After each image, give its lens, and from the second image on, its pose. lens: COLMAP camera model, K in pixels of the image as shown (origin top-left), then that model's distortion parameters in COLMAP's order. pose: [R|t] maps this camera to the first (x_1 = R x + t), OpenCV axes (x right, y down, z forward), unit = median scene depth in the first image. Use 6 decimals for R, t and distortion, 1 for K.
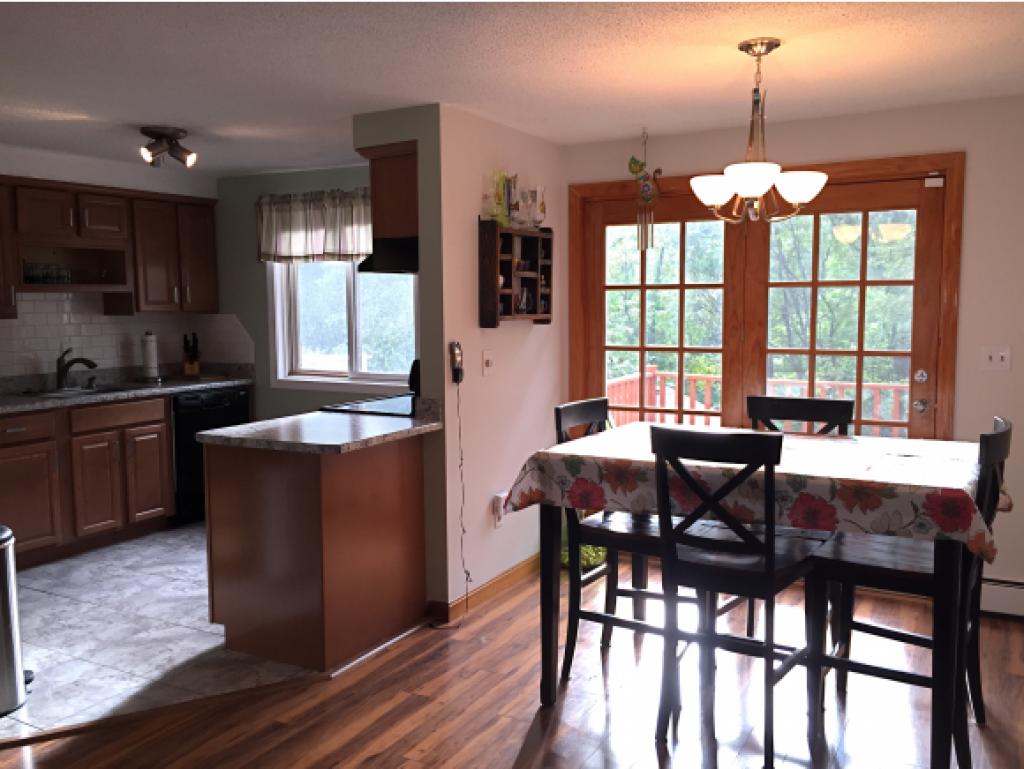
lens RADIAL K [[873.6, 0, 517.0], [0, 873.6, 381.0], [0, 0, 1]] dist [0.046663, -0.052610]
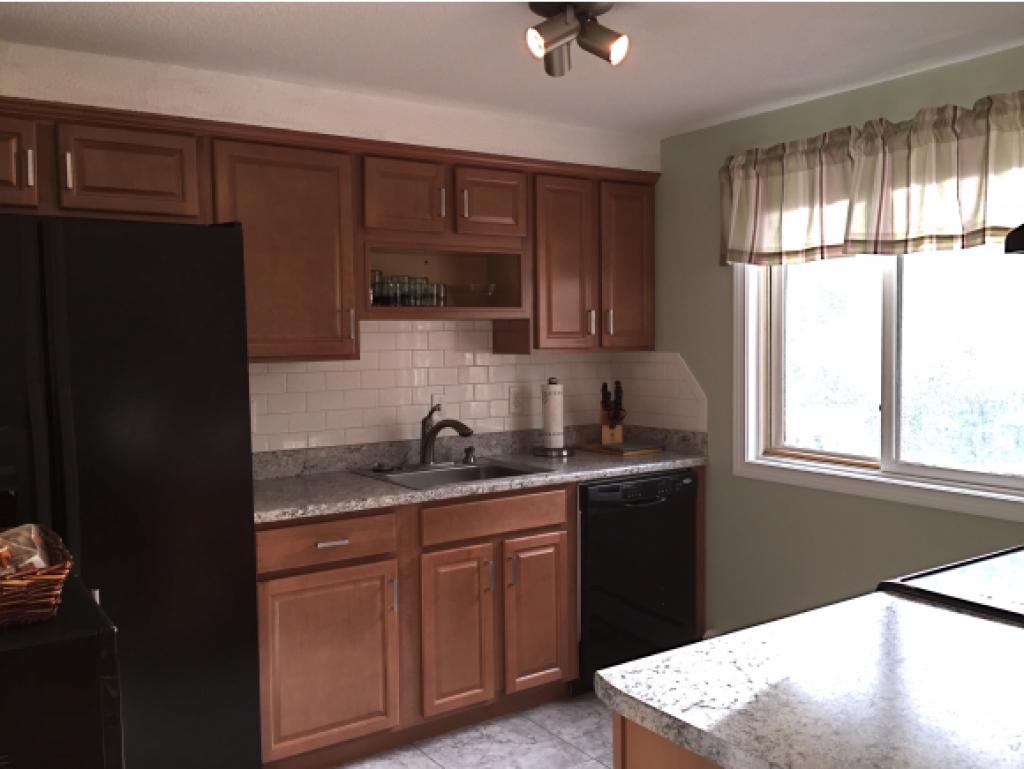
lens RADIAL K [[873.6, 0, 514.2], [0, 873.6, 386.0], [0, 0, 1]] dist [0.046663, -0.052610]
pose [[0.886942, 0.024375, -0.461236, -0.150384], [-0.038785, 0.999010, -0.021788, -0.037211], [0.460249, 0.037214, 0.887010, 0.429418]]
